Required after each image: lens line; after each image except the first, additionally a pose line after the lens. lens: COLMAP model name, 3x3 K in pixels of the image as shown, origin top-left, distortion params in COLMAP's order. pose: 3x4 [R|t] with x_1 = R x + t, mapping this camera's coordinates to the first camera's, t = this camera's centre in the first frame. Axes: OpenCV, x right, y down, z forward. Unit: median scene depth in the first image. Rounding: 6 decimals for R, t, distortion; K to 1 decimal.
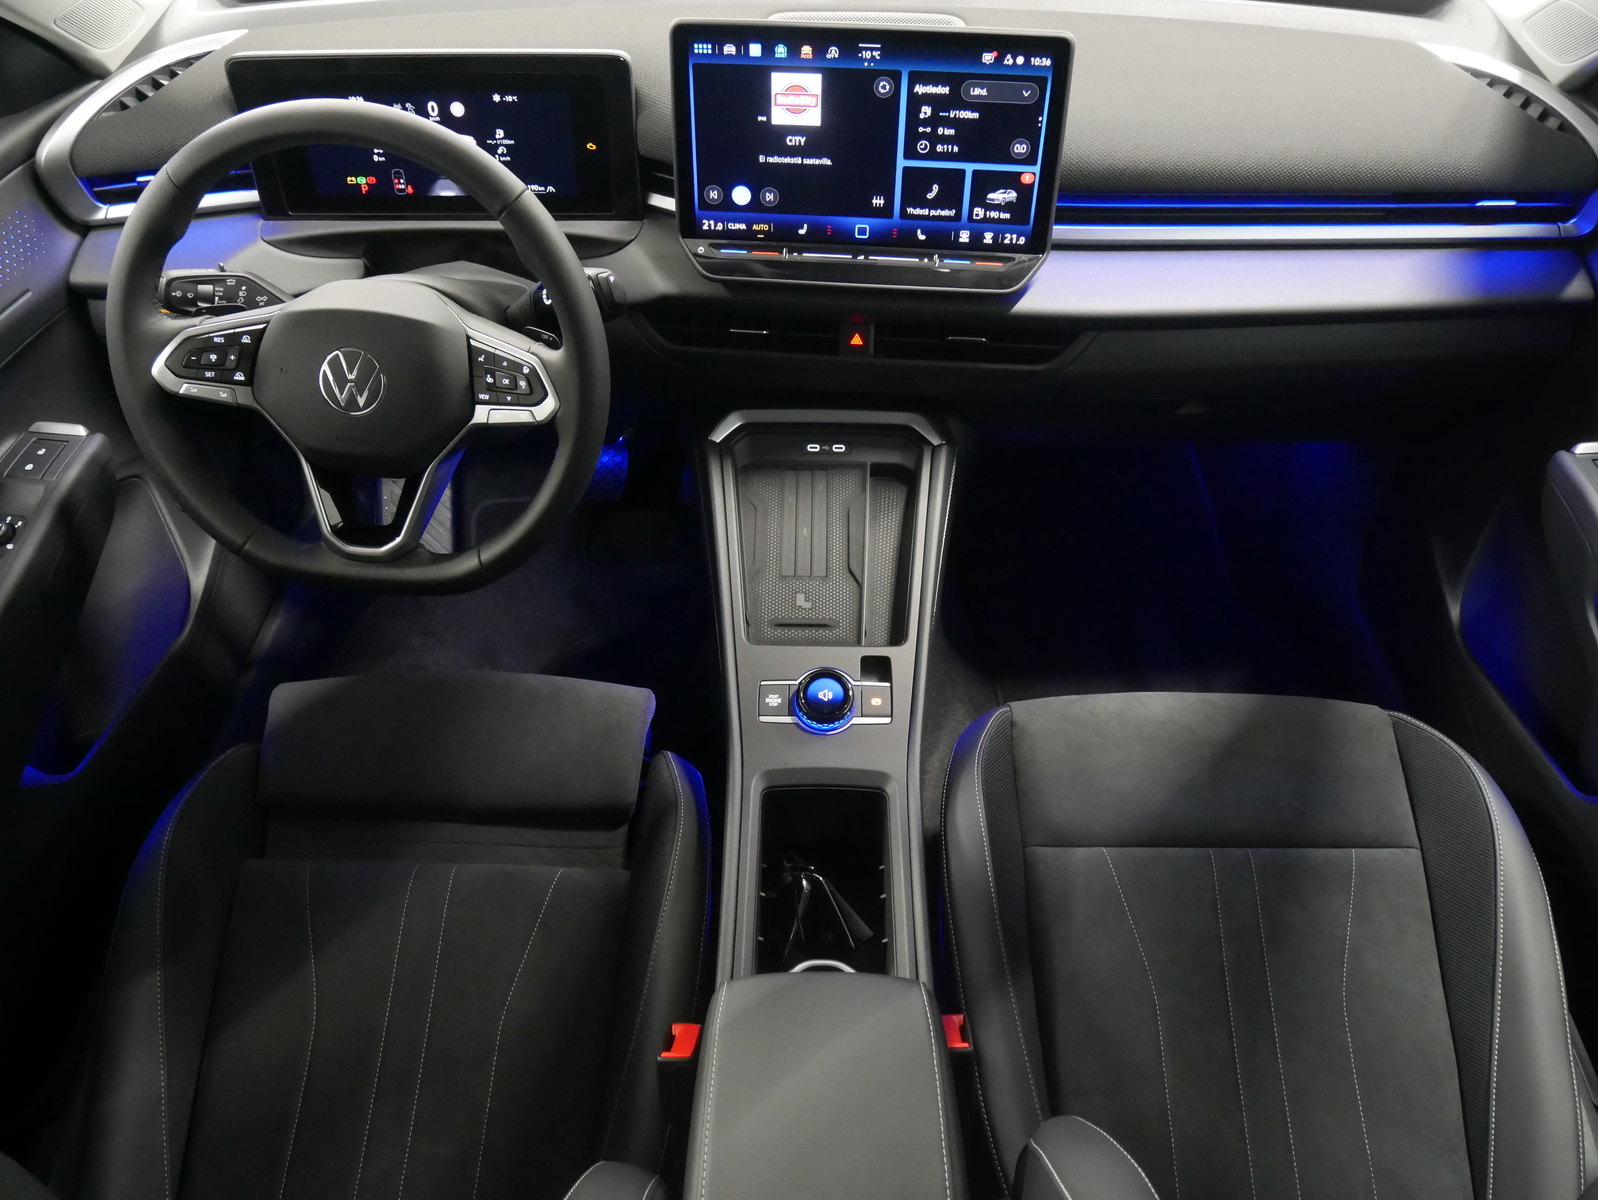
lens RADIAL K [[1155.0, 0, 799.0], [0, 1155.0, 600.0], [0, 0, 1]] dist [-0.080036, 0.031569]
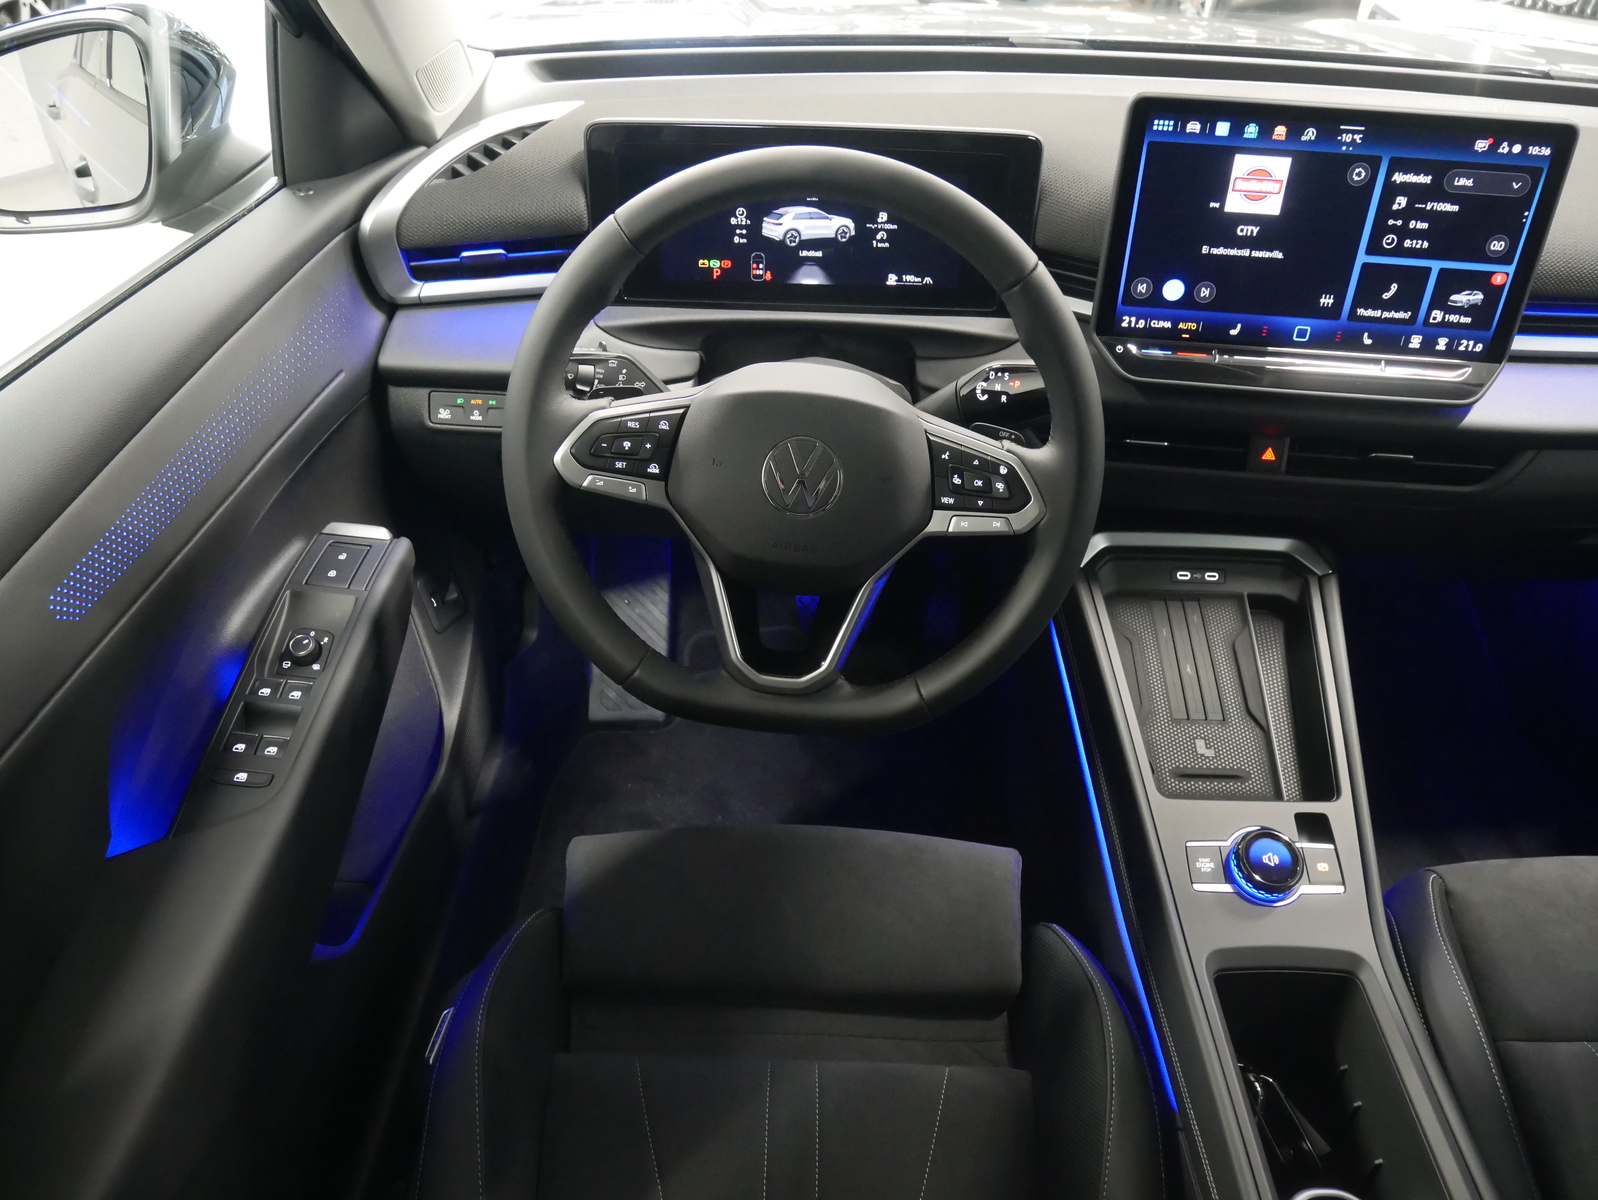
lens RADIAL K [[1155.0, 0, 799.0], [0, 1155.0, 600.0], [0, 0, 1]] dist [-0.080036, 0.031569]
pose [[0.999856, 0.016704, 0.003011, -0.336808], [-0.016201, 0.992136, -0.124116, 0.002055], [-0.005061, 0.124049, 0.992263, 0.145739]]
